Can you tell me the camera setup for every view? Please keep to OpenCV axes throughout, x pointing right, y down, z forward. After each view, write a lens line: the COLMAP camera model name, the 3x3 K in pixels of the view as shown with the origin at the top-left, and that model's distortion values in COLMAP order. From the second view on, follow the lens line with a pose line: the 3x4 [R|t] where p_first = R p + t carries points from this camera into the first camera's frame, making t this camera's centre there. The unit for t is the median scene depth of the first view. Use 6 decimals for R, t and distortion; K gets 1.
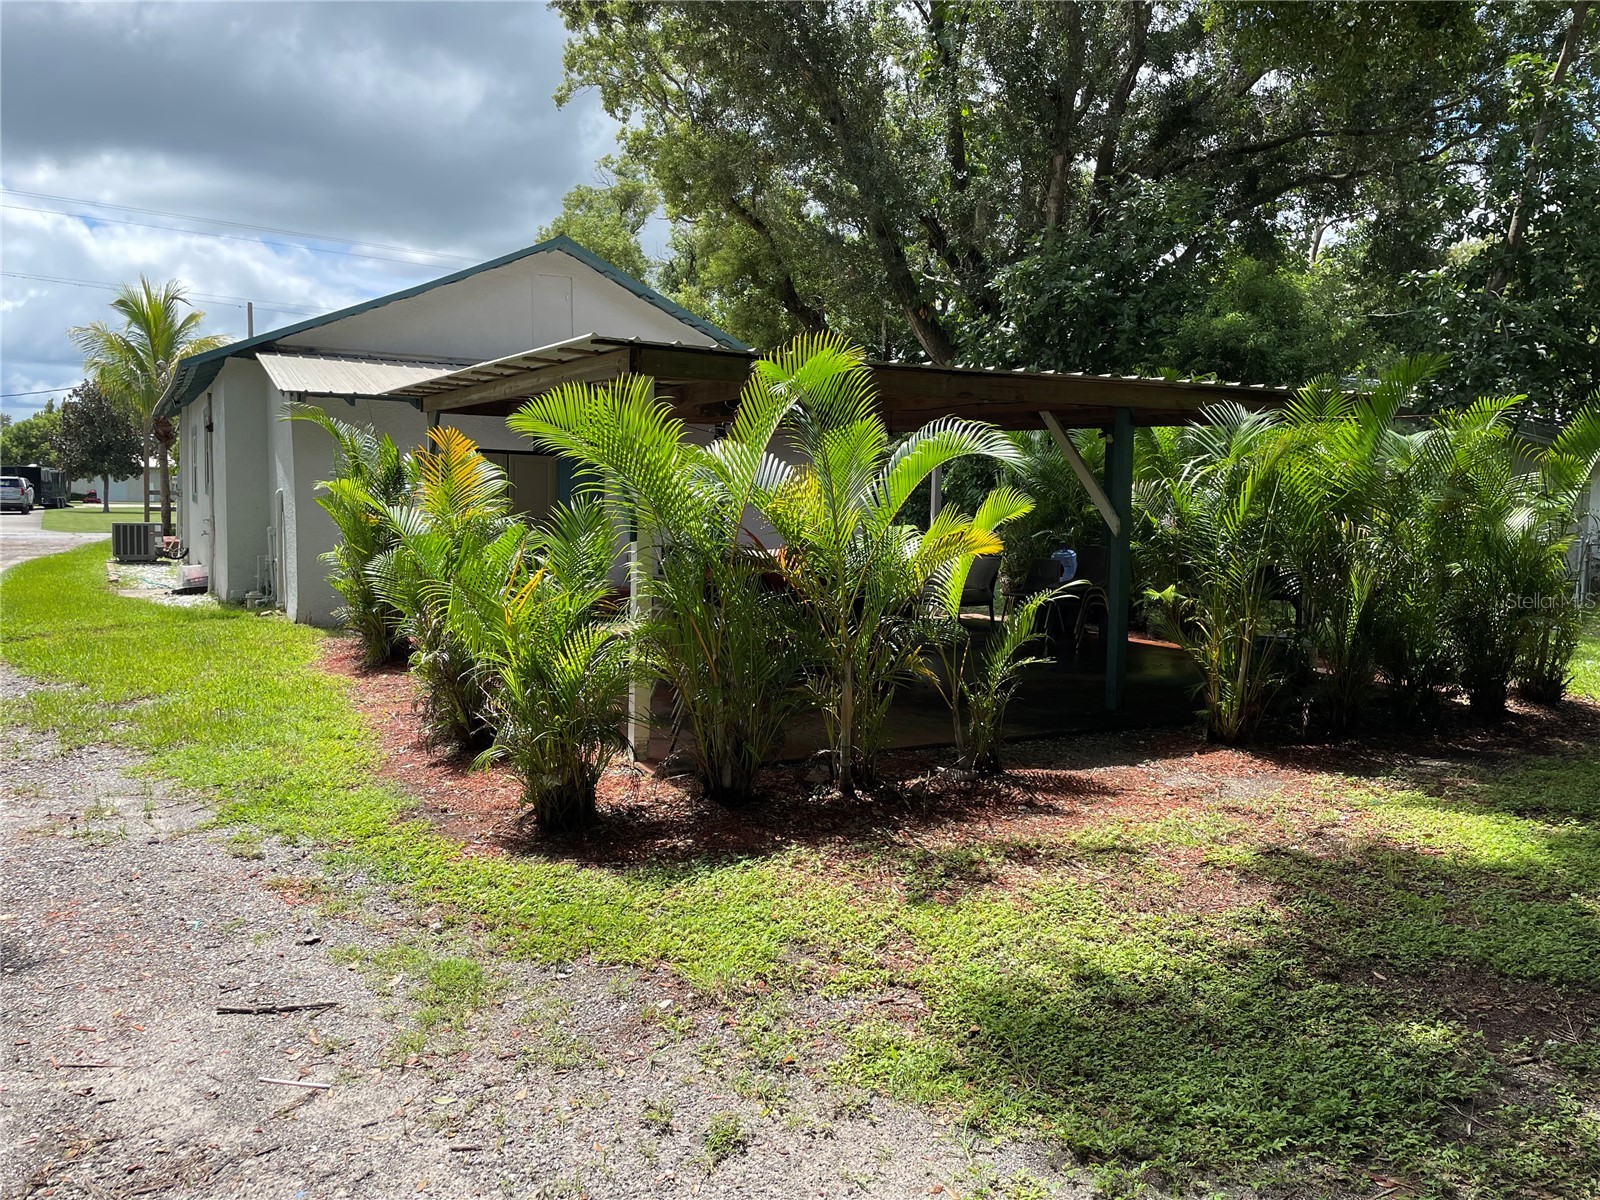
lens RADIAL K [[1216.4, 0, 820.8], [0, 1216.4, 592.7], [0, 0, 1]] dist [0.041553, -0.001056]
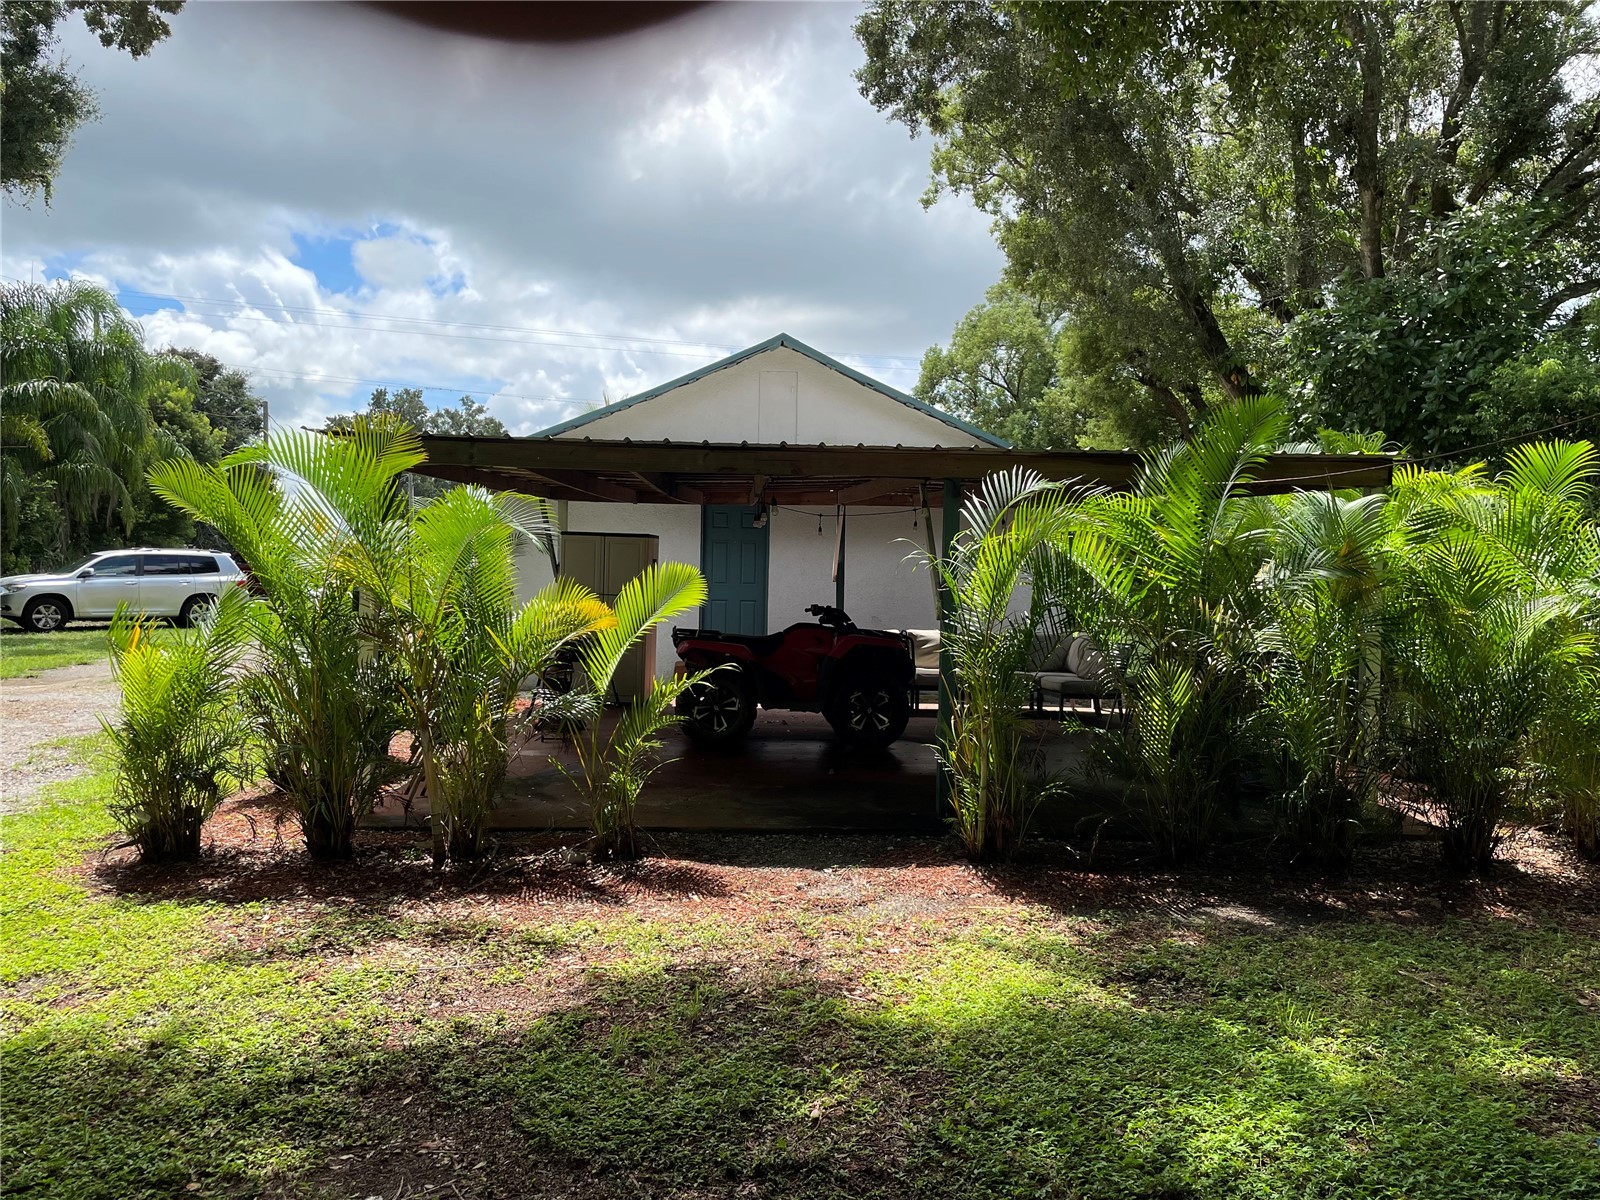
lens RADIAL K [[1208.8, 0, 800.0], [0, 1208.8, 600.0], [0, 0, 1]] dist [0.070385, -0.106075]
pose [[0.902307, 0.014843, -0.430839, 0.575589], [-0.041895, 0.997696, -0.053369, -0.009169], [0.429054, 0.066205, 0.900849, 0.152728]]
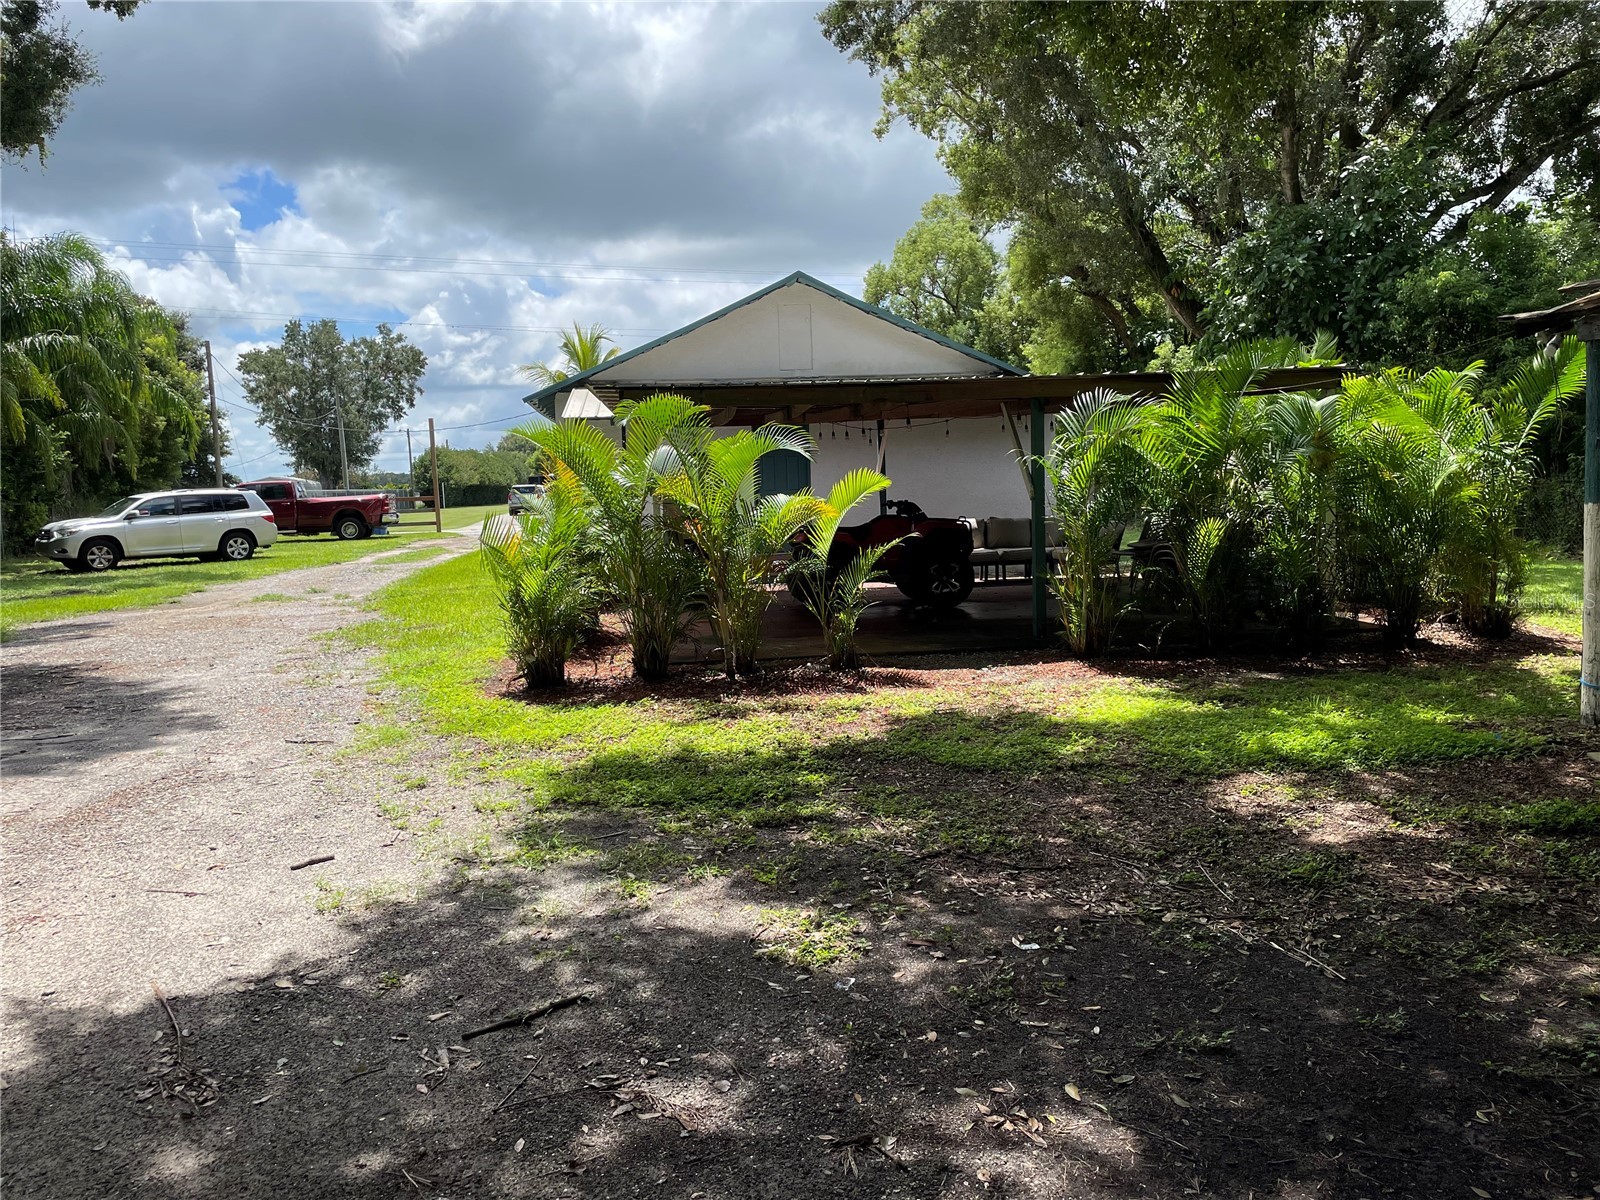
lens RADIAL K [[1196.3, 0, 800.0], [0, 1196.3, 600.0], [0, 0, 1]] dist [0.049992, -0.081081]
pose [[0.928729, -0.006006, -0.370711, 0.514969], [0.013866, 0.999732, 0.018541, 0.034948], [0.370501, -0.022360, 0.928563, -0.273695]]
